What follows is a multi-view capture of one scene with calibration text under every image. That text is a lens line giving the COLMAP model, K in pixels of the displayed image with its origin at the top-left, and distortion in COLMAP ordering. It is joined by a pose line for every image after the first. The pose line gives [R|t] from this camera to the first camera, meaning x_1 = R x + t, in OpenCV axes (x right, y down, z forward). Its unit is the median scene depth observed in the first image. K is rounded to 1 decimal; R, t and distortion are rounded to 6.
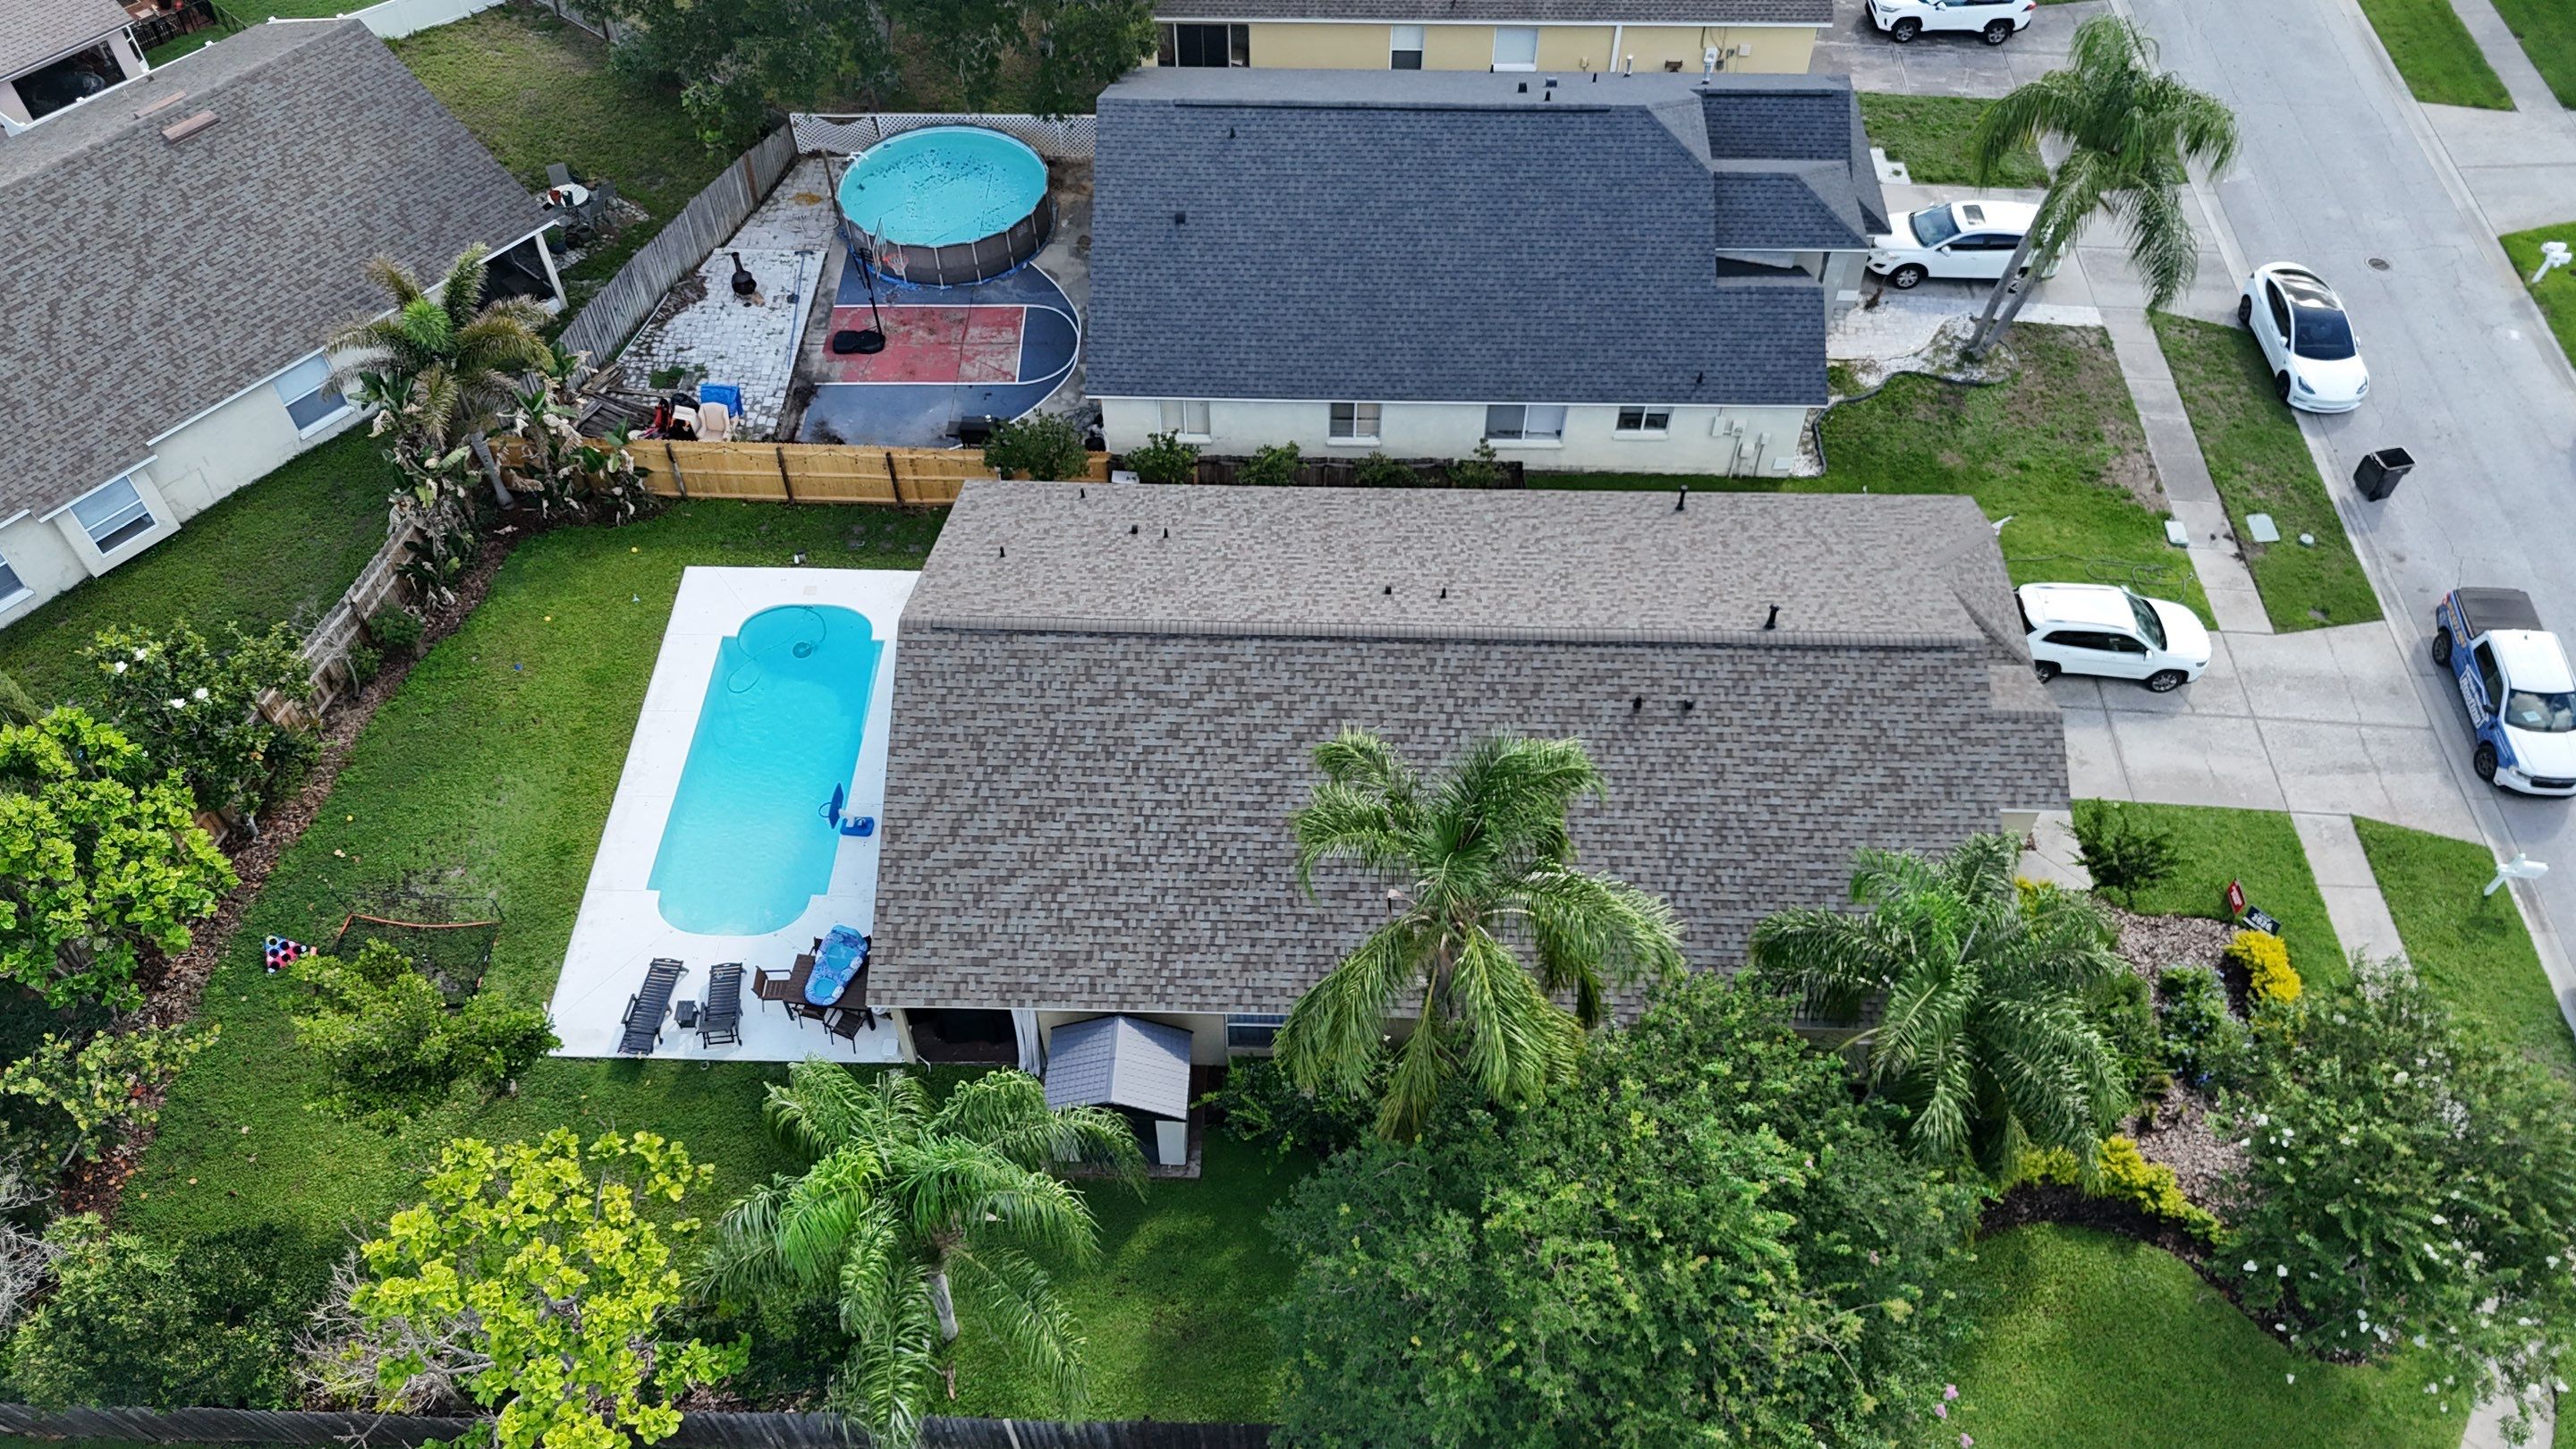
lens RADIAL K [[1896.6, 0, 1287.1], [0, 1896.6, 720.4], [0, 0, 1]] dist [0.143811, -0.376663]
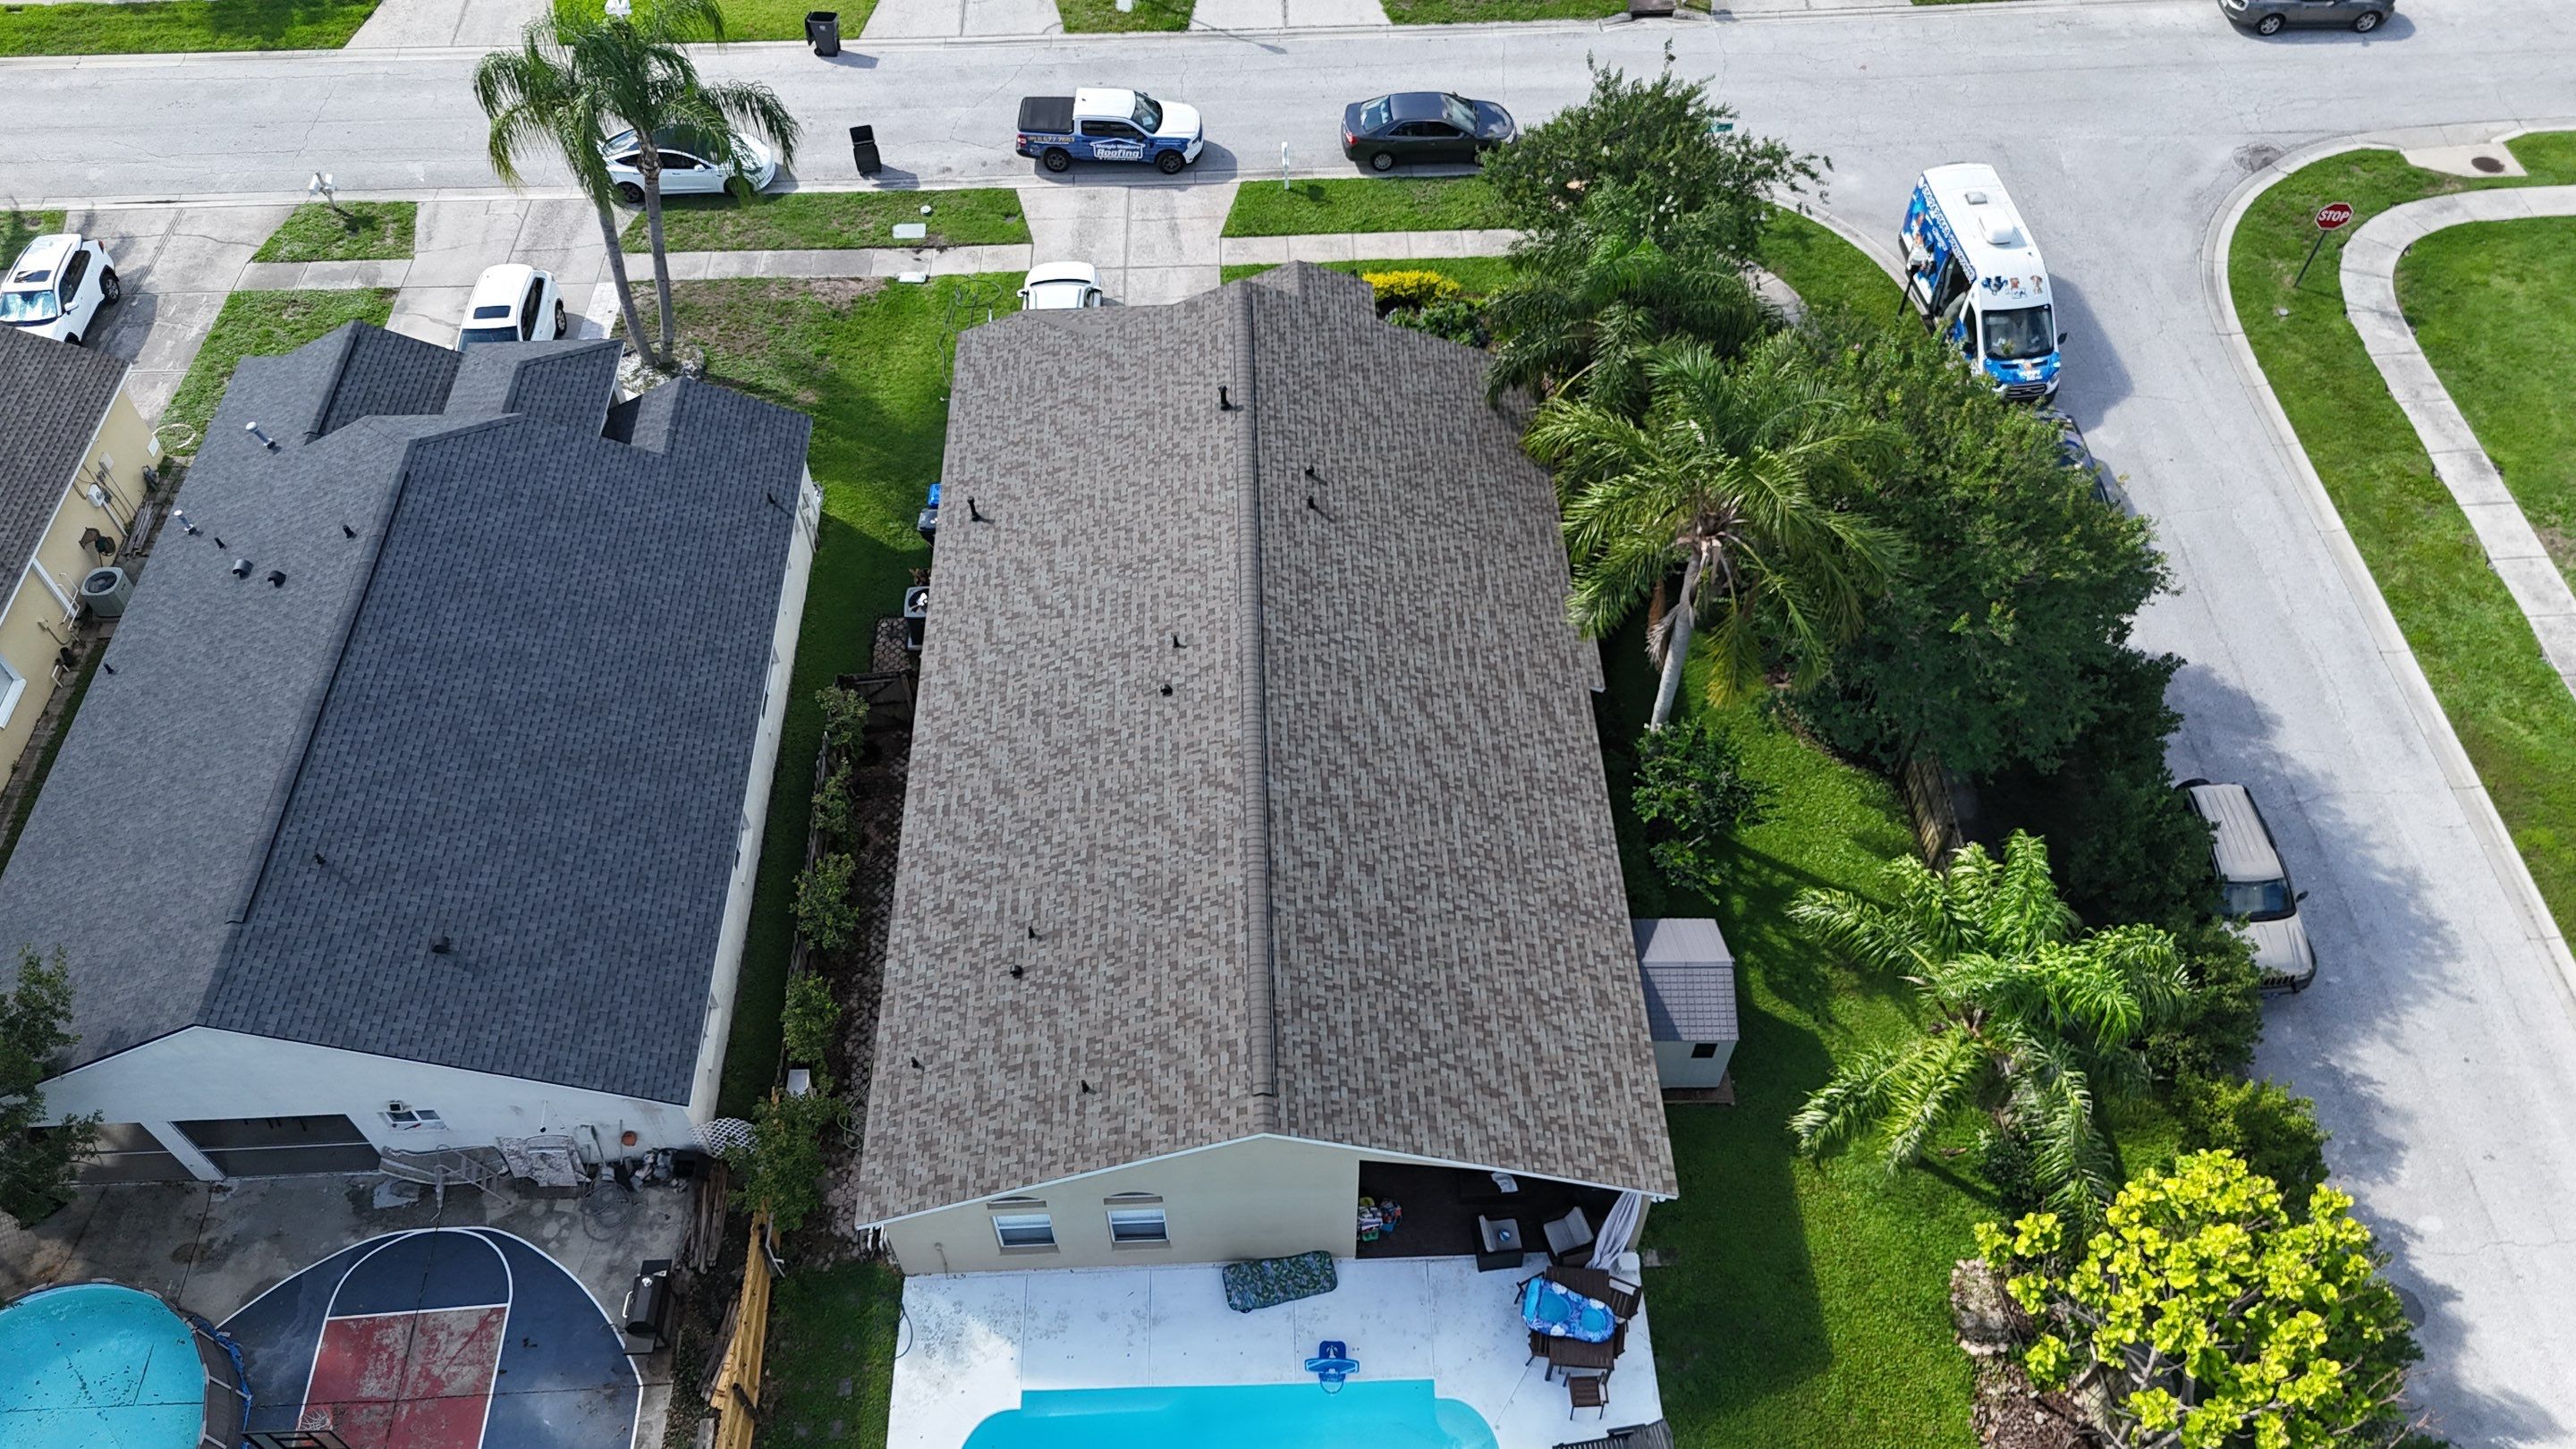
lens RADIAL K [[1914.0, 0, 1284.0], [0, 1914.0, 707.6], [0, 0, 1]] dist [0.098826, -0.099014]
pose [[-0.056630, -0.776480, 0.627592, -0.578974], [0.784498, 0.354203, 0.509022, -0.526864], [-0.617541, 0.521170, 0.589088, 0.426468]]
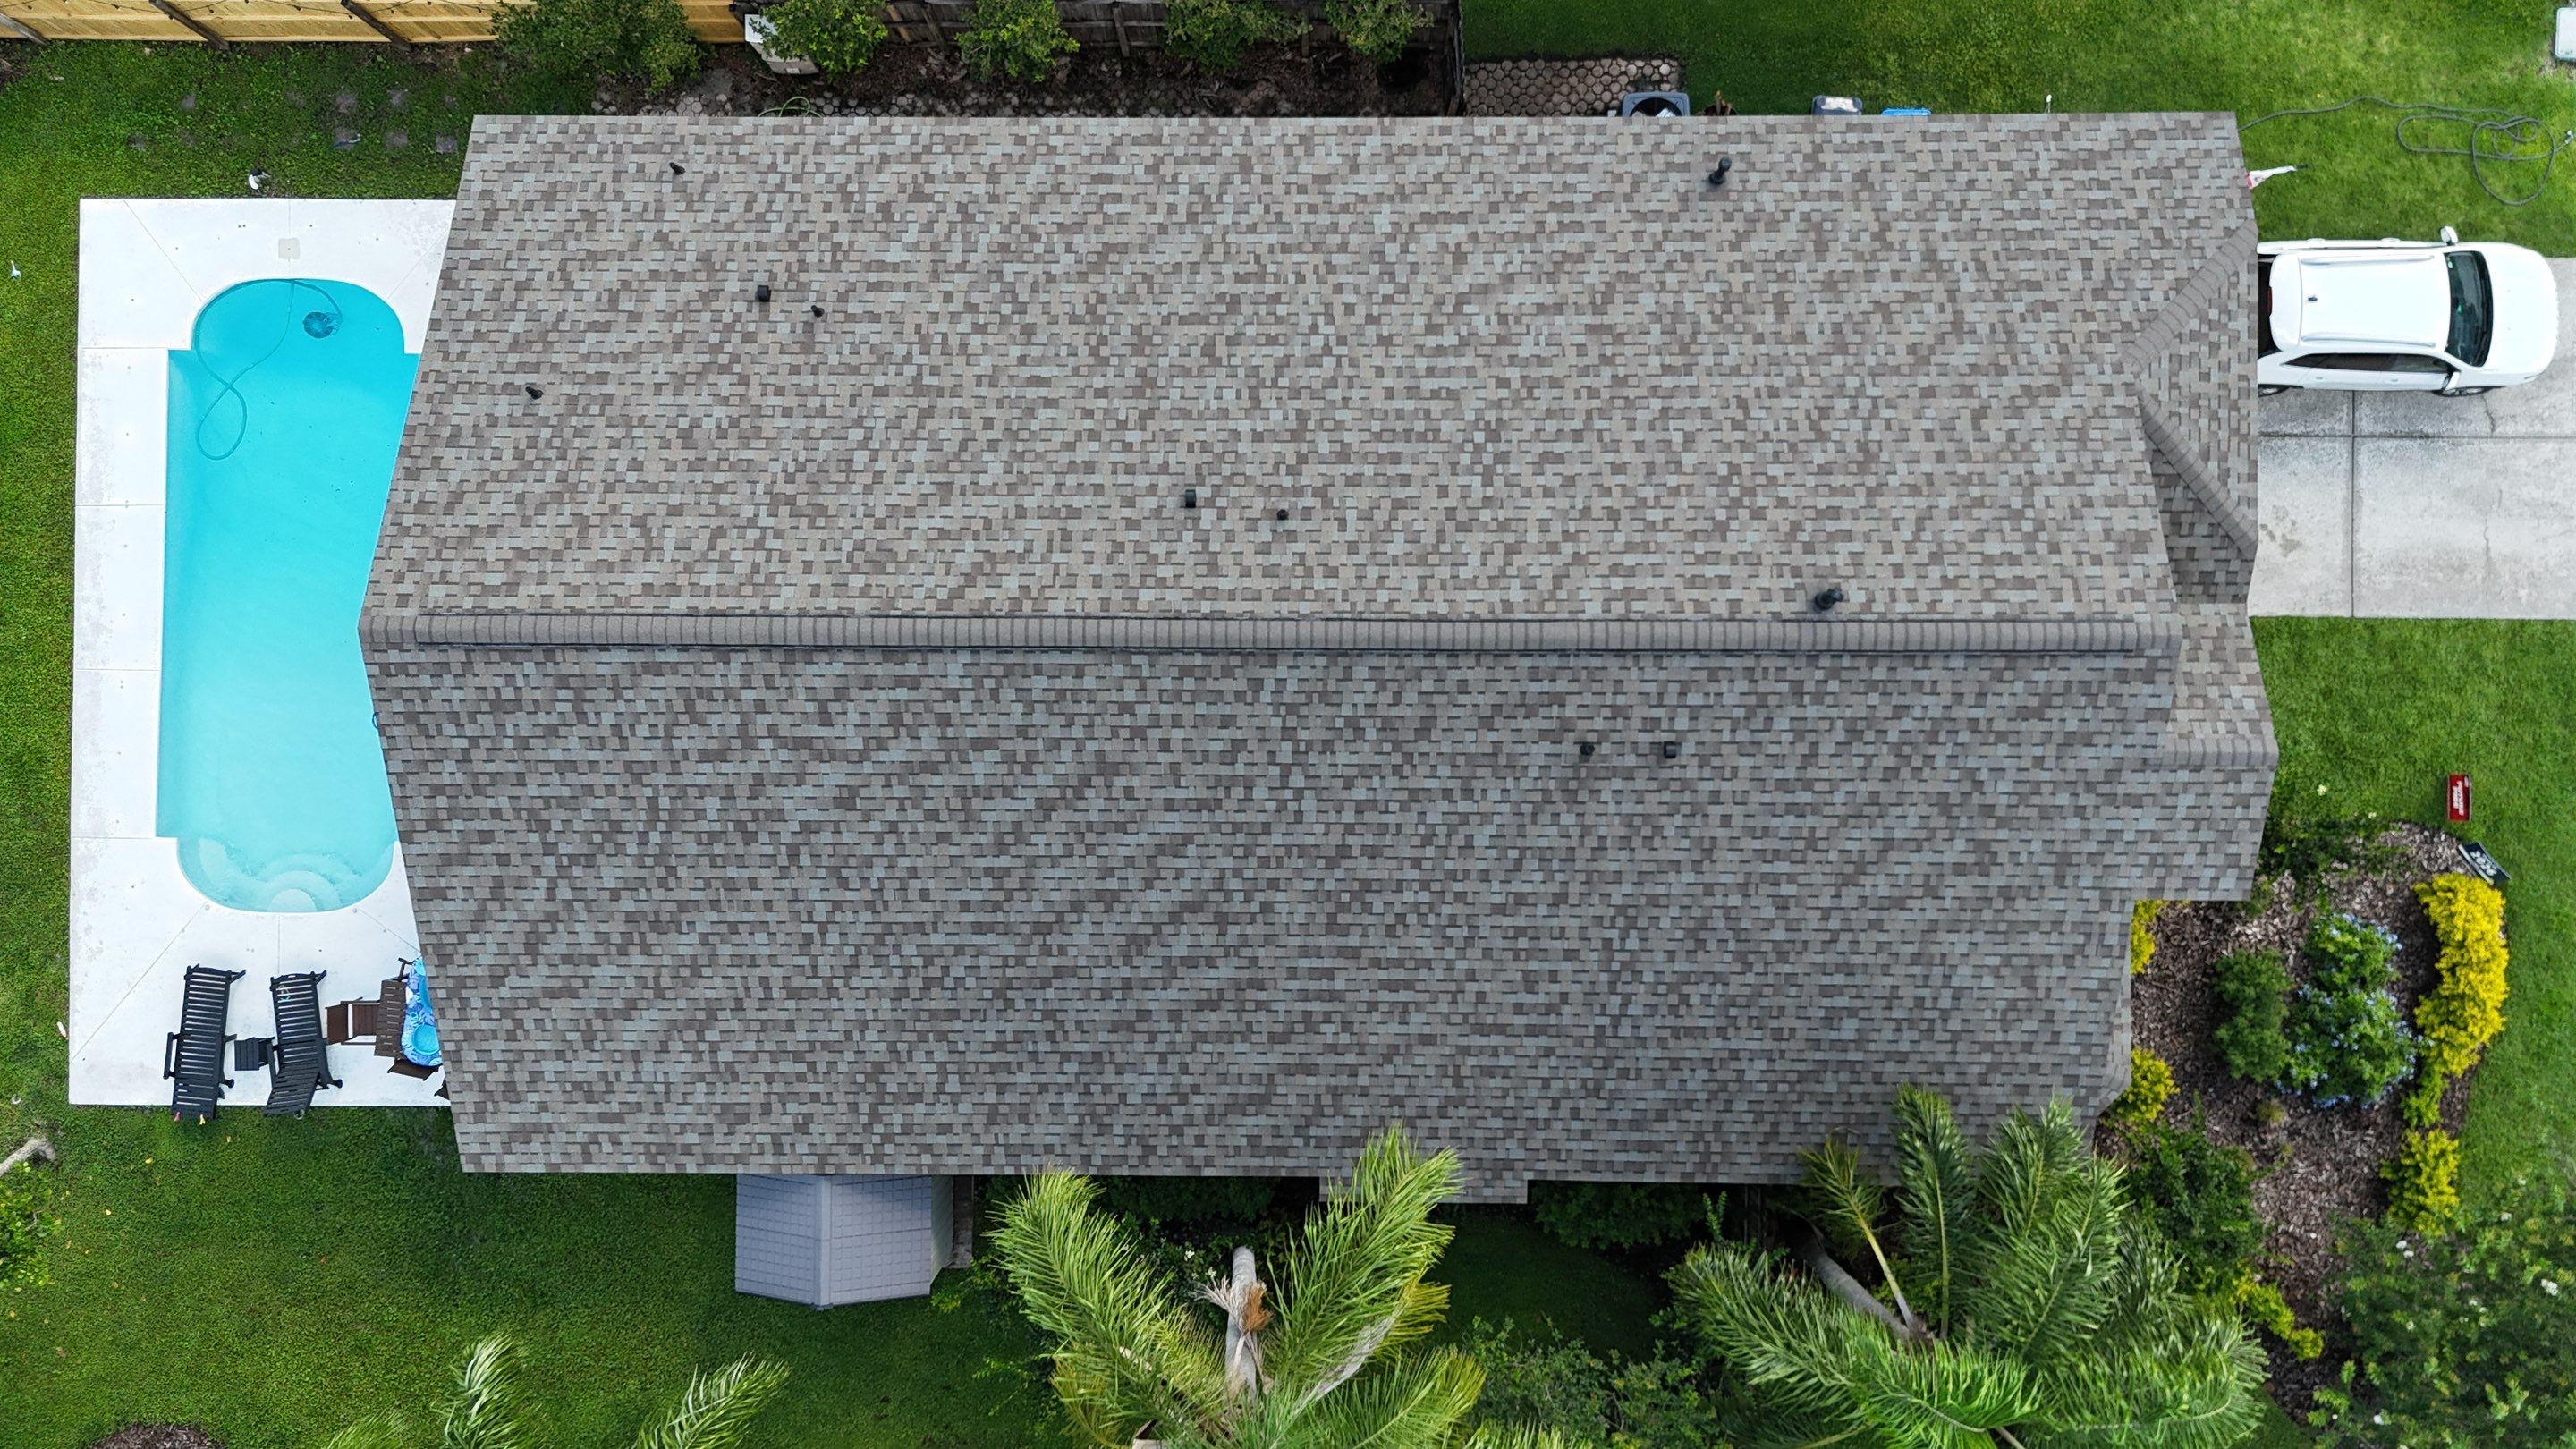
lens RADIAL K [[1896.6, 0, 1287.1], [0, 1896.6, 720.4], [0, 0, 1]] dist [0.143811, -0.376663]
pose [[0.999647, -0.019871, -0.017632, 0.096705], [0.026524, 0.783775, 0.620478, -0.398144], [0.001490, -0.620726, 0.784026, 0.516227]]
